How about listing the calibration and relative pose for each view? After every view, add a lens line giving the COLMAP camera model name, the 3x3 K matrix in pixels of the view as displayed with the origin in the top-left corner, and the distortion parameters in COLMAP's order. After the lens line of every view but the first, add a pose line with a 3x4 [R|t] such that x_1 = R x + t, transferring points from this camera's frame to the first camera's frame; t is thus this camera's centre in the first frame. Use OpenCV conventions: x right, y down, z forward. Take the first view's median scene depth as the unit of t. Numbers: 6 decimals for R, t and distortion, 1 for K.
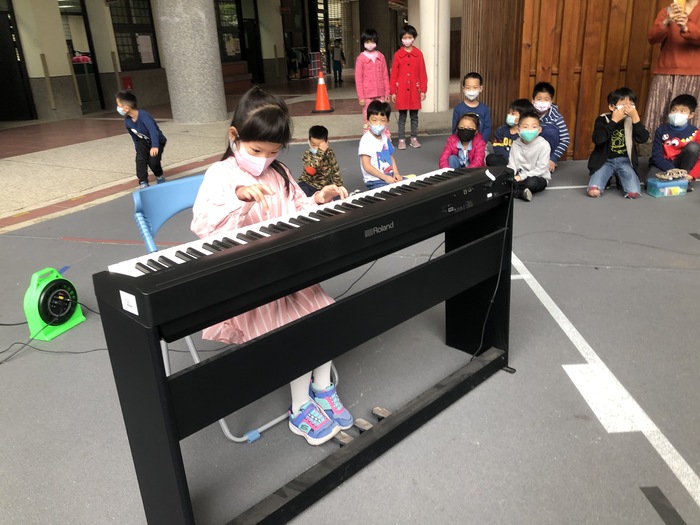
lens RADIAL K [[561.8, 0, 348.1], [0, 561.8, 271.5], [0, 0, 1]] dist [0.005512, 0.000418]
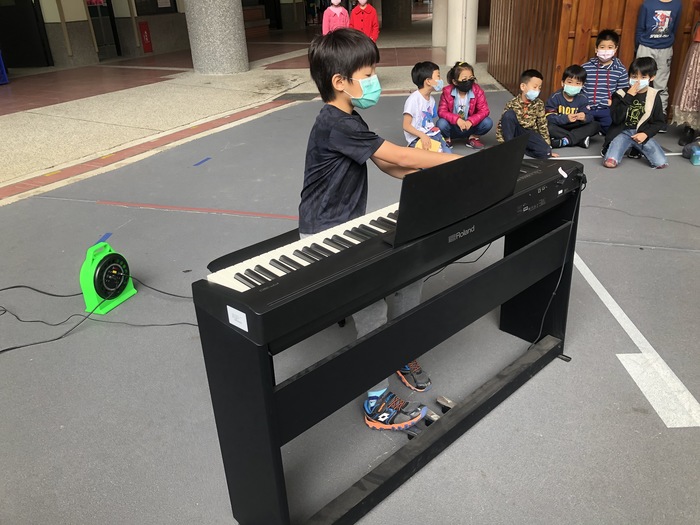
lens RADIAL K [[563.0, 0, 358.2], [0, 563.0, 260.5], [0, 0, 1]] dist [0.005104, -0.000810]
pose [[0.999829, 0.018272, -0.002698, -0.069815], [-0.018042, 0.997447, 0.069090, -0.051879], [0.003954, -0.069029, 0.997607, -0.007103]]
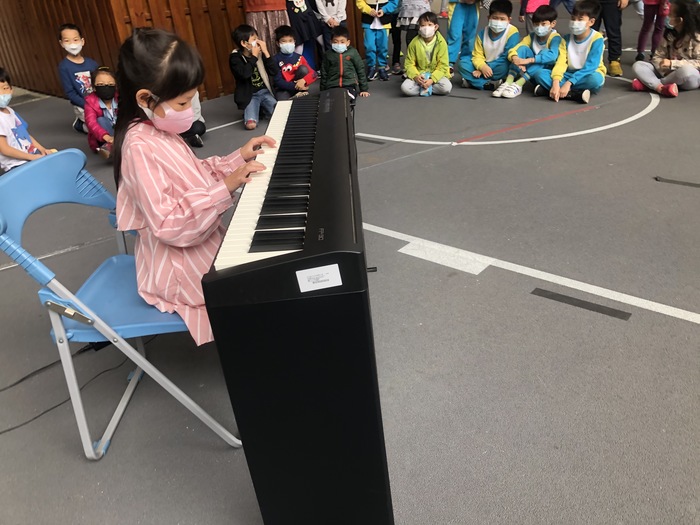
lens RADIAL K [[551.8, 0, 366.6], [0, 551.8, 266.3], [0, 0, 1]] dist [0.007336, 0.002126]
pose [[0.669407, -0.359372, 0.650189, -0.350268], [0.312635, 0.930211, 0.192269, -0.039154], [-0.673909, 0.074566, 0.735042, 0.147778]]
